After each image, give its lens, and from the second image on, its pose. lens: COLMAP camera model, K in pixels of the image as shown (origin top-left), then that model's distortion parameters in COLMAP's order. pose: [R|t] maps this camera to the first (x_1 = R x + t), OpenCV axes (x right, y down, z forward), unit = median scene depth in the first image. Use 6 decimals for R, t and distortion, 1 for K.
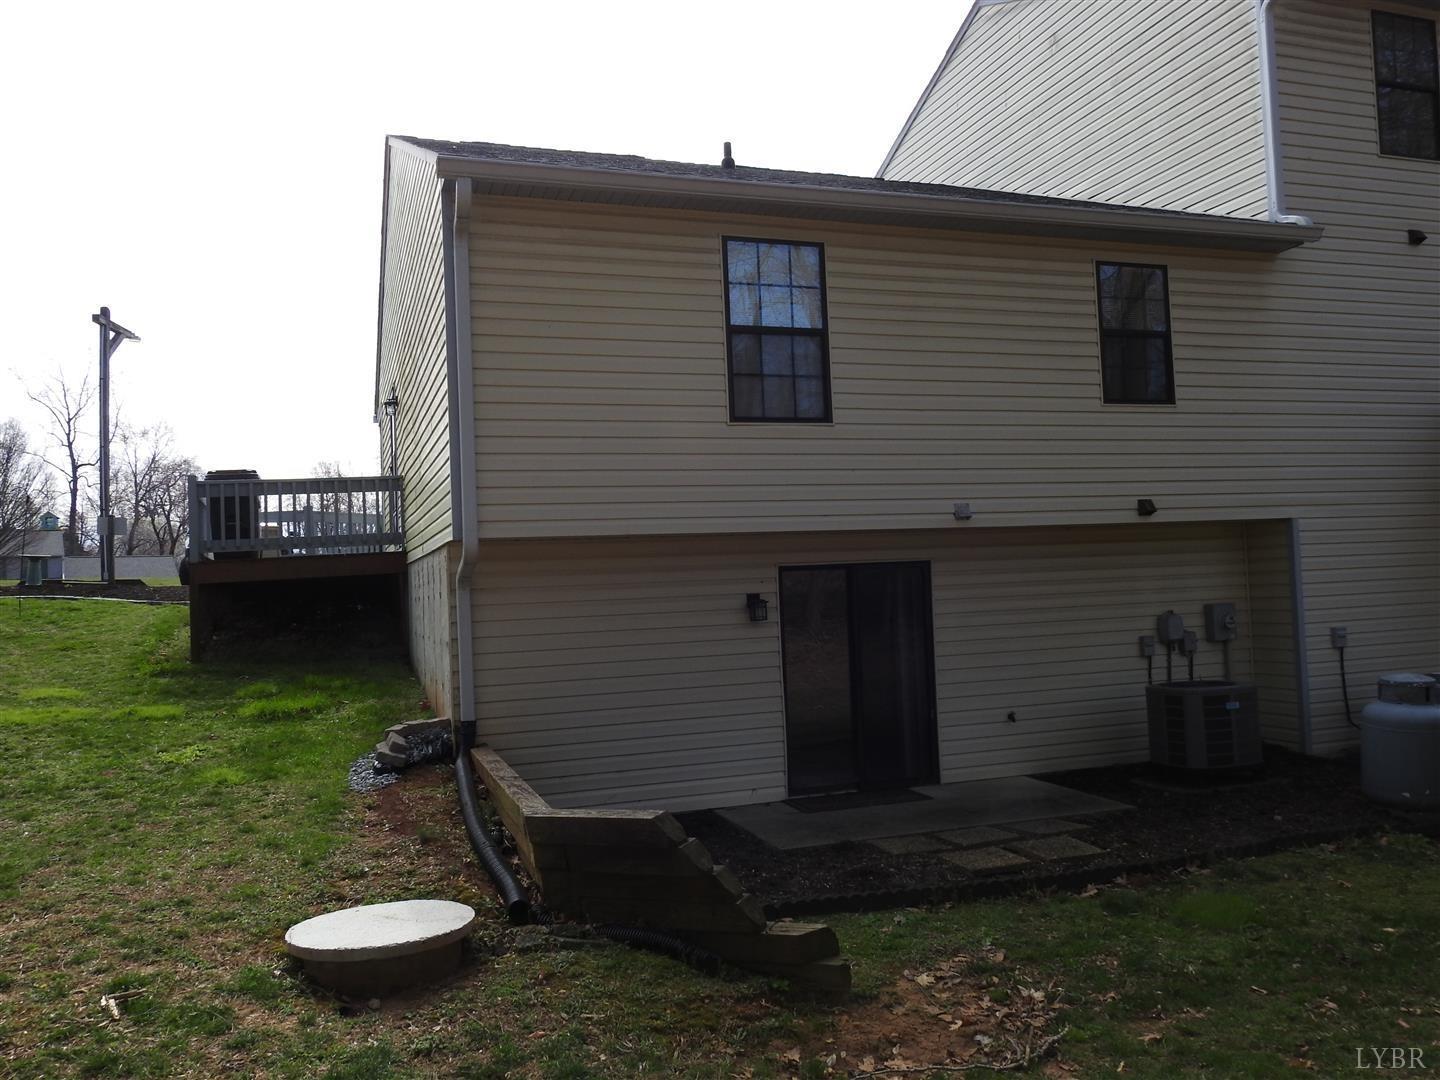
lens RADIAL K [[1143.0, 0, 716.5], [0, 1143.0, 542.3], [0, 0, 1]] dist [0.006008, 0.000647]
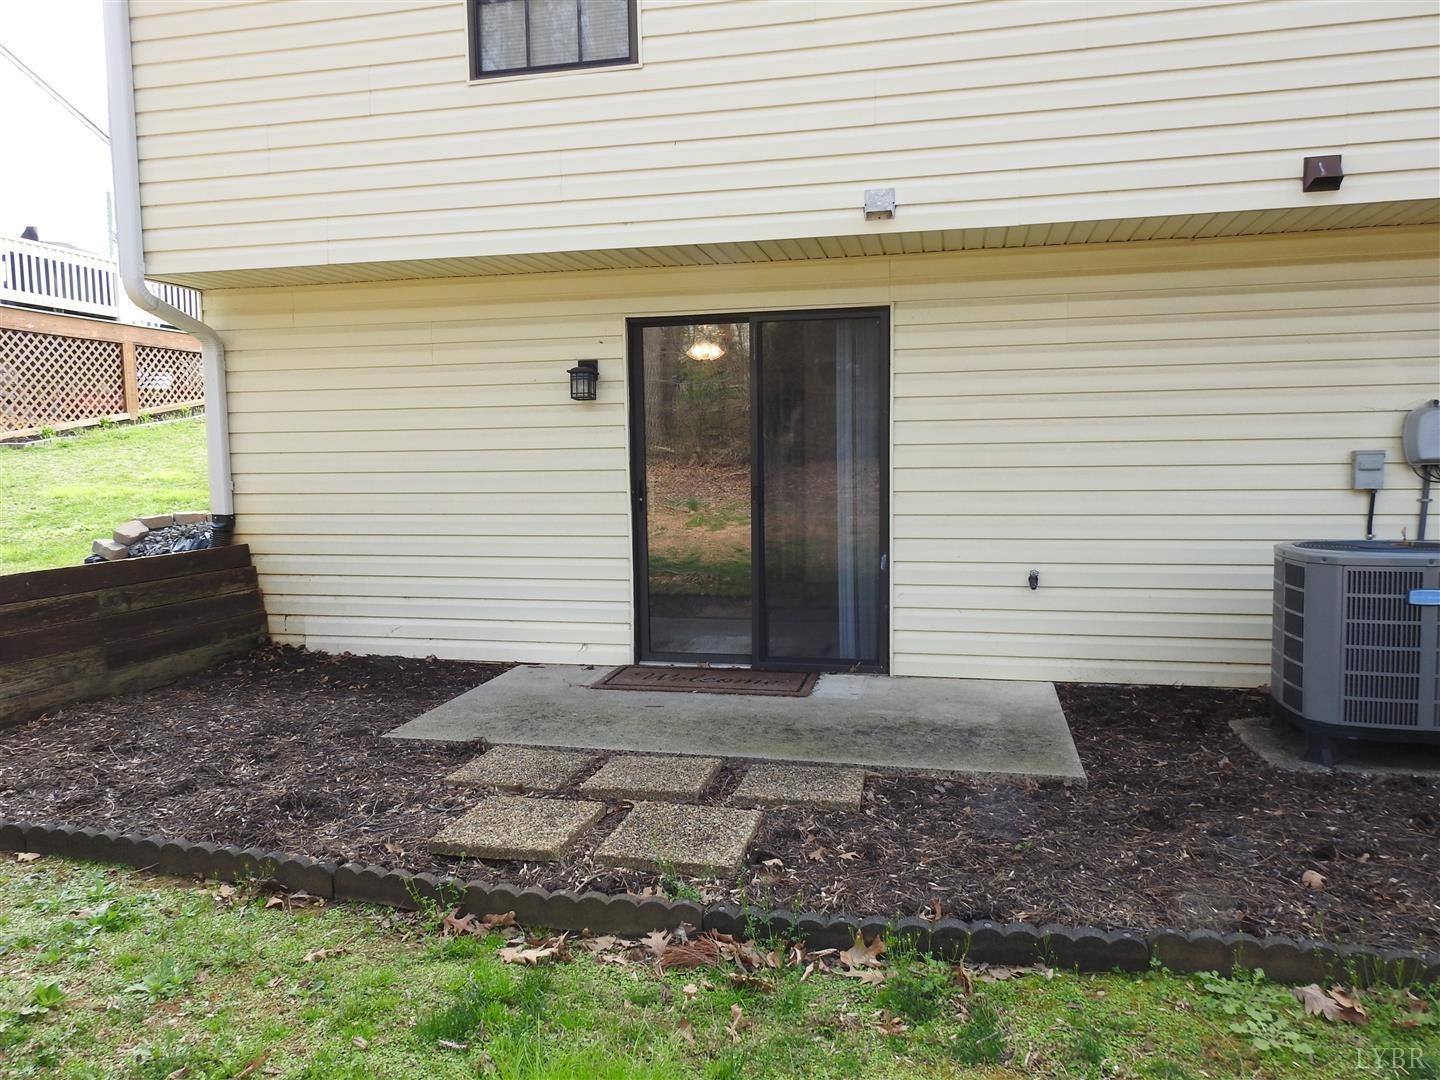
lens RADIAL K [[1046.2, 0, 723.2], [0, 1046.2, 535.7], [0, 0, 1]] dist [-0.005201, 0.005694]
pose [[0.848012, 0.072952, -0.524931, 0.425146], [0.000319, 0.990410, 0.138157, 0.062007], [0.529976, -0.117327, 0.839857, 0.510677]]
